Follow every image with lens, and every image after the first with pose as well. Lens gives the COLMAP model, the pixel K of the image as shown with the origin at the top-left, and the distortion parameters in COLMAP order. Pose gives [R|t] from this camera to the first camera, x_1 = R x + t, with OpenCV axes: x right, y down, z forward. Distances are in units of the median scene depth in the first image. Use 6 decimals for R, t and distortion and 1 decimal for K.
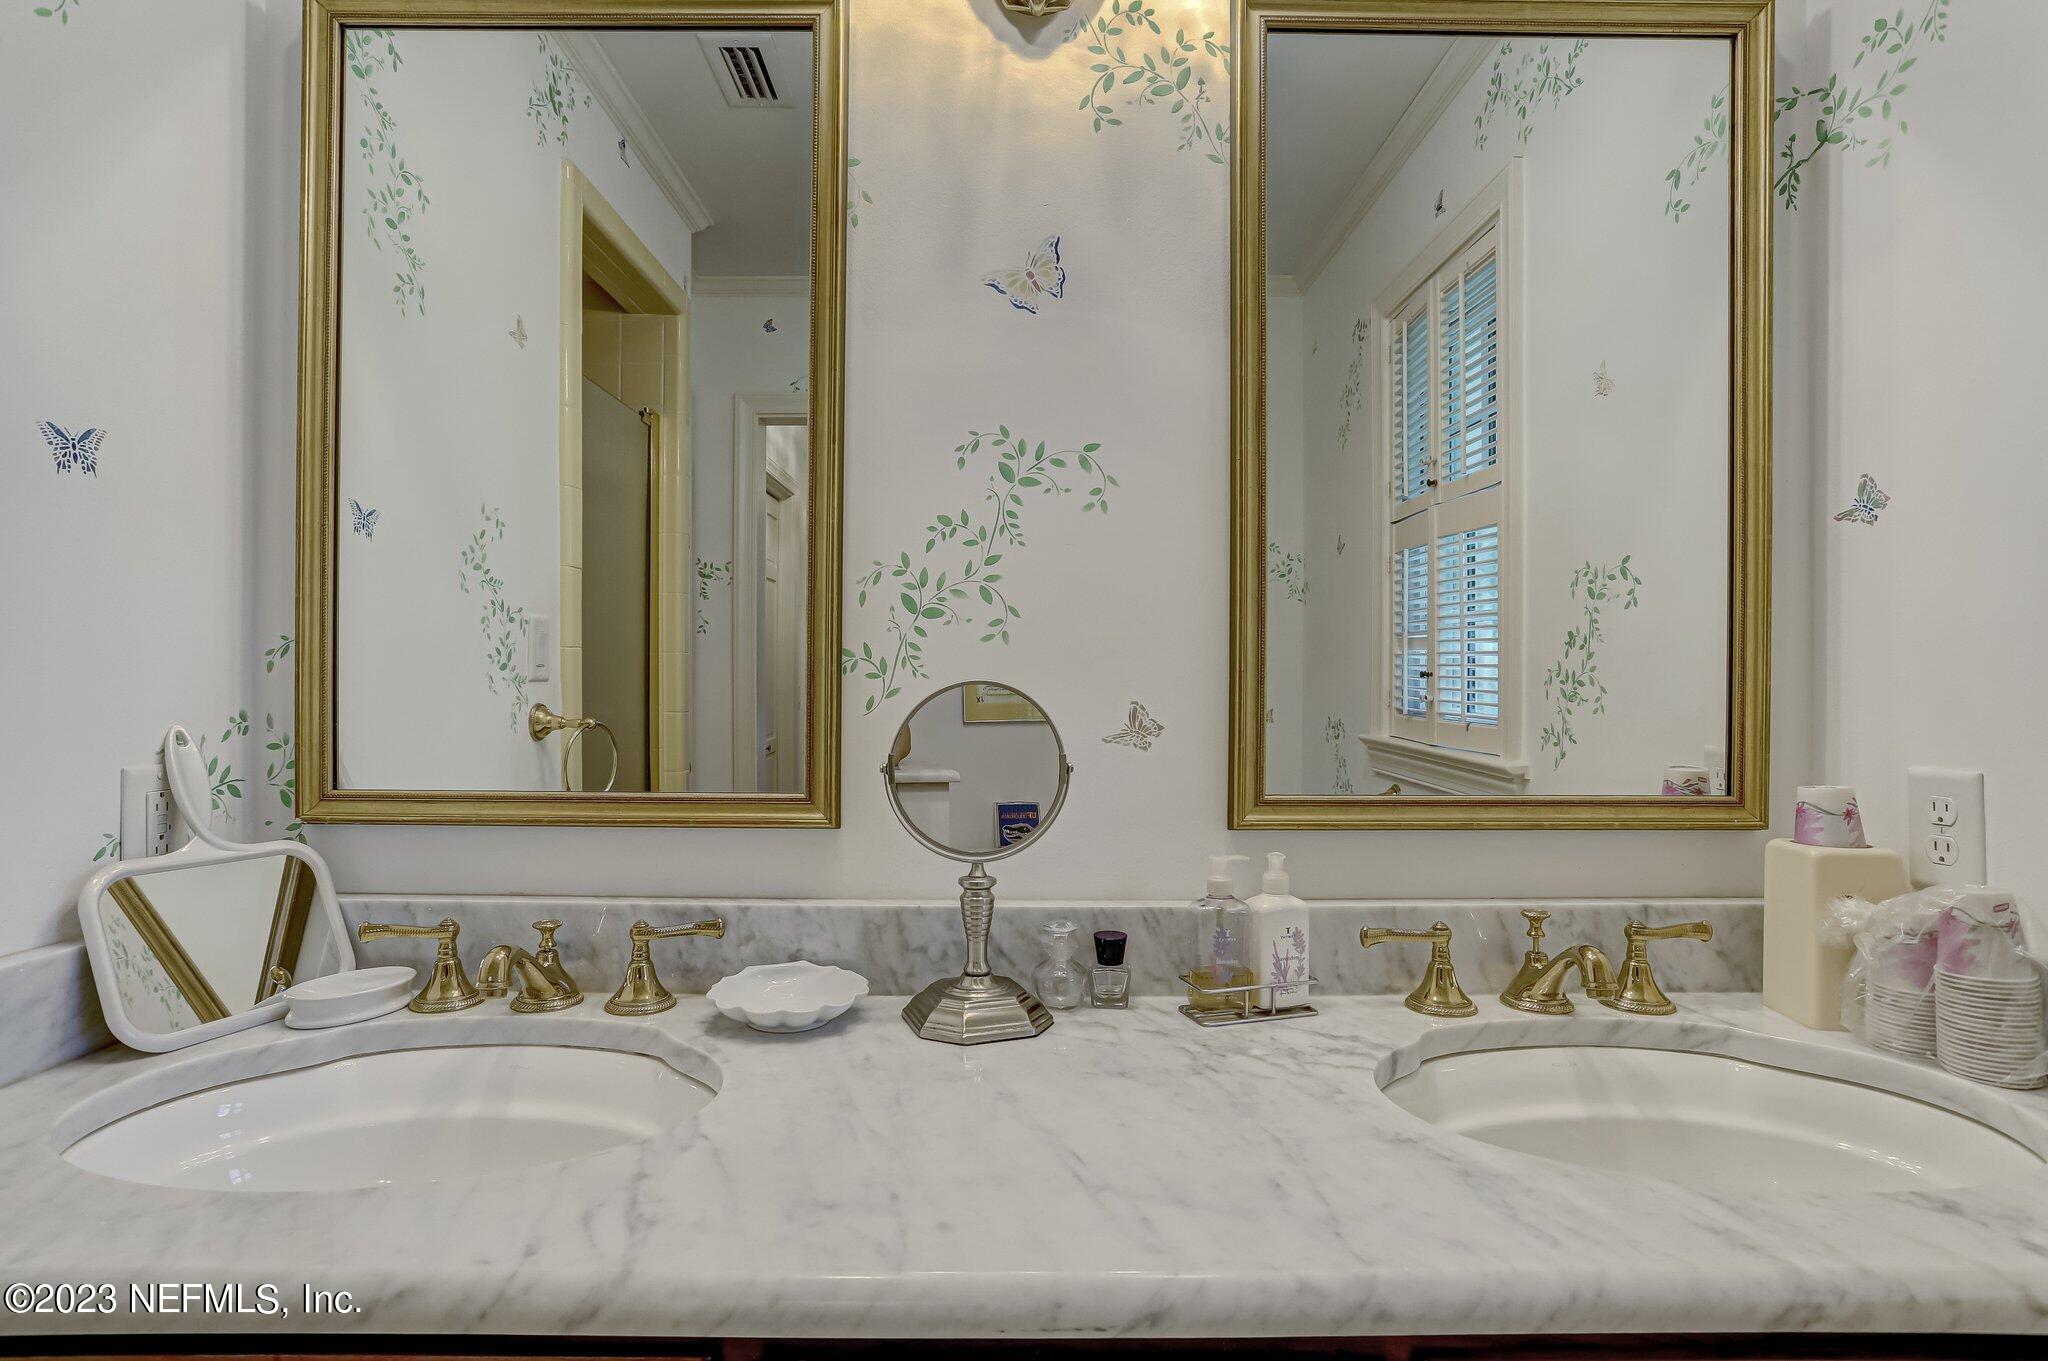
lens RADIAL K [[973.7, 0, 1024.0], [0, 973.7, 680.5], [0, 0, 1]] dist [-0.062147, 0.031314]
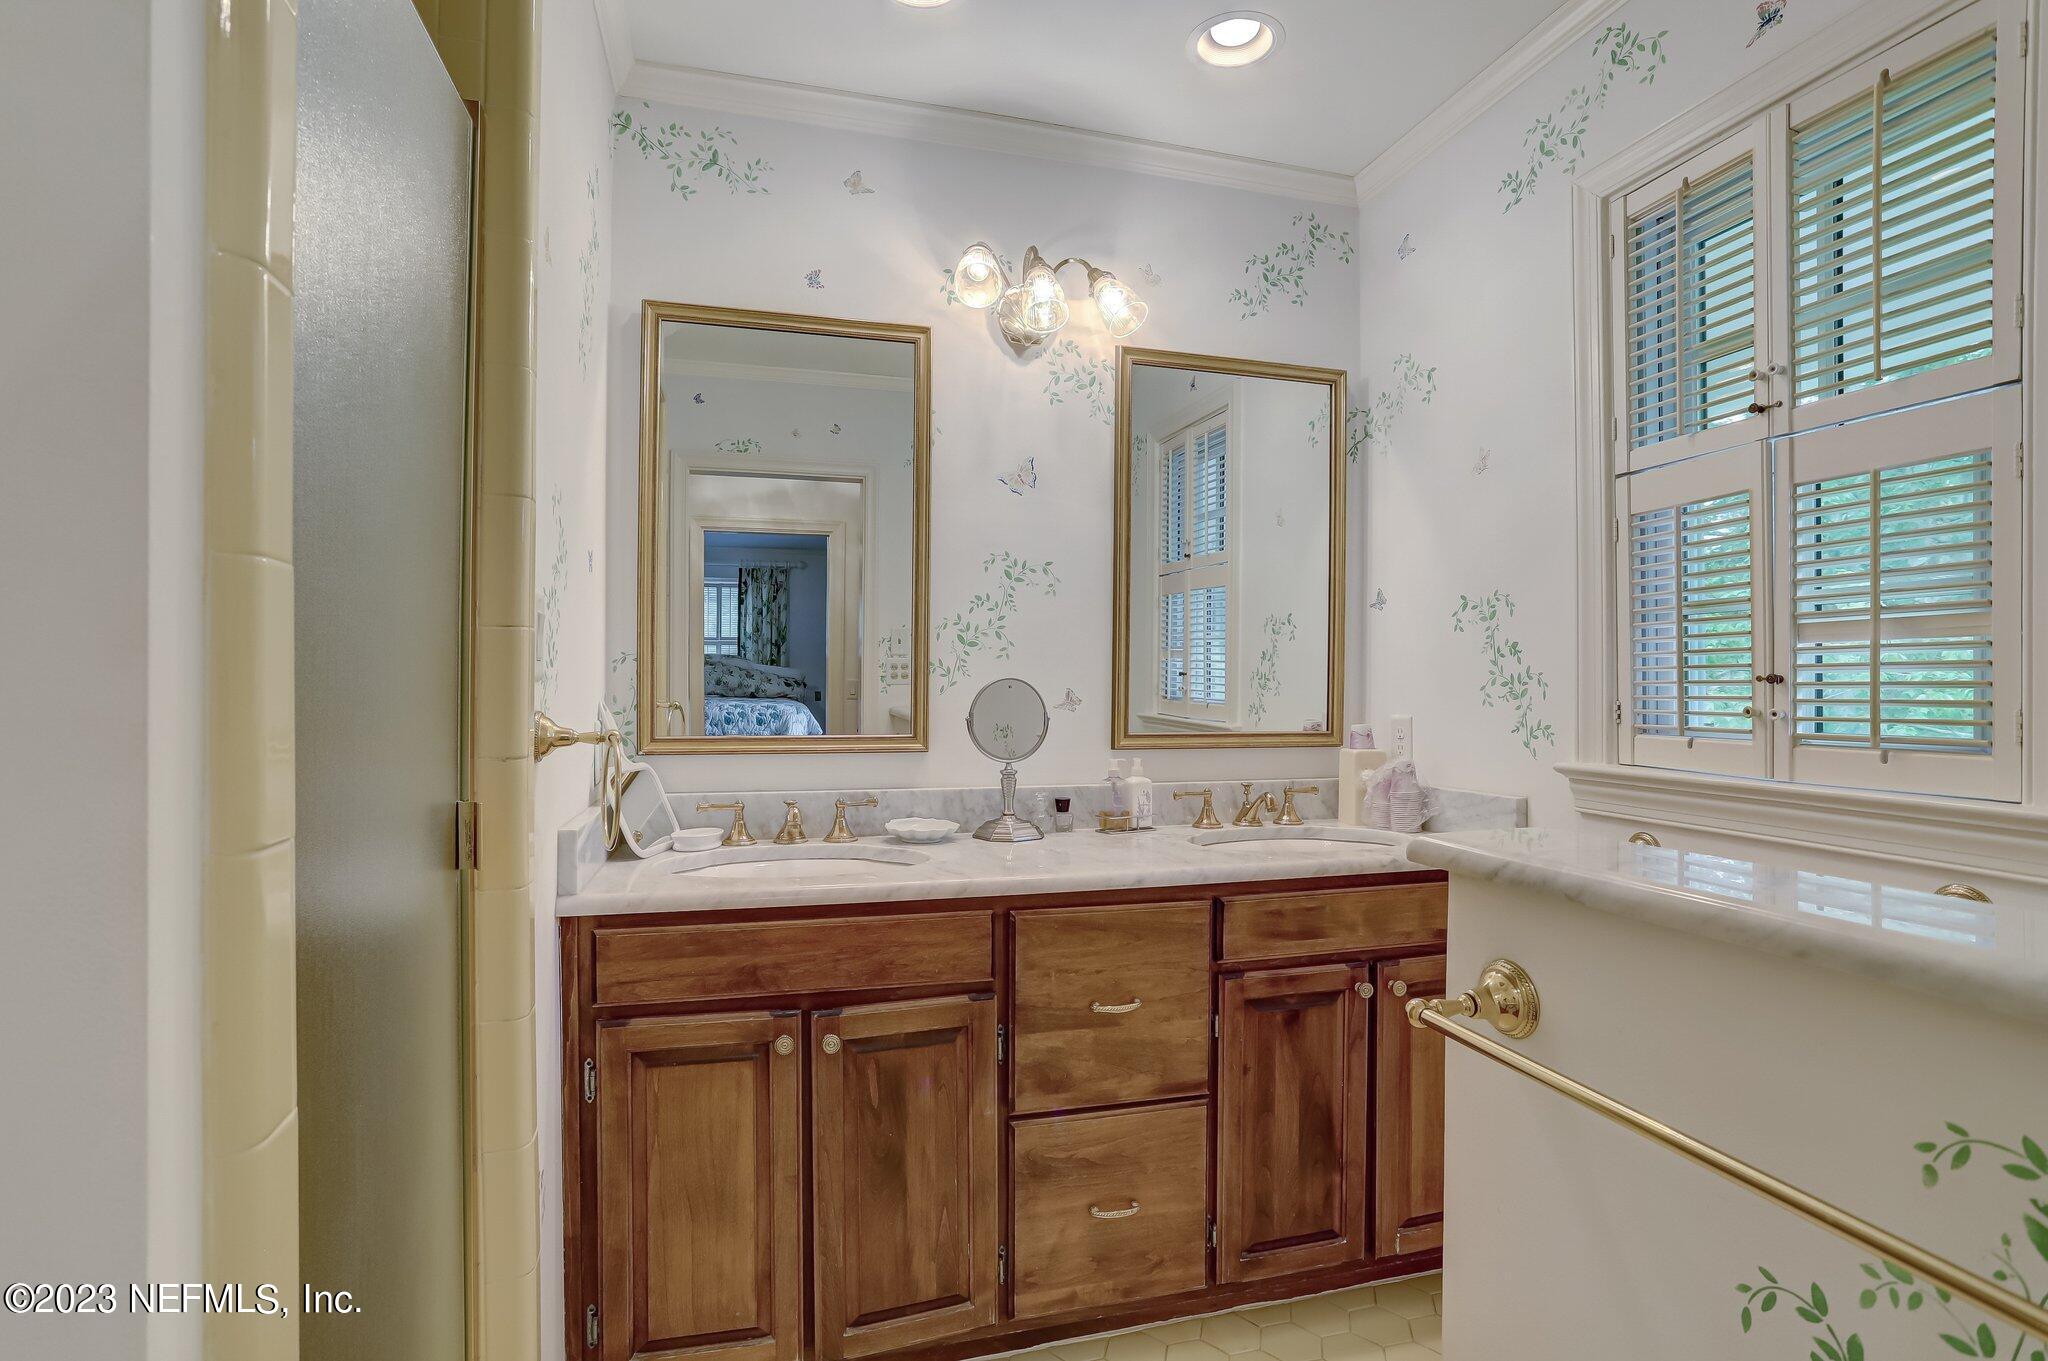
lens RADIAL K [[973.7, 0, 1024.0], [0, 973.7, 680.5], [0, 0, 1]] dist [-0.062147, 0.031314]
pose [[0.963636, 0.001500, 0.267215, -0.540824], [-0.002923, 0.999984, 0.004929, -0.004709], [-0.267203, -0.005531, 0.963624, -0.984283]]
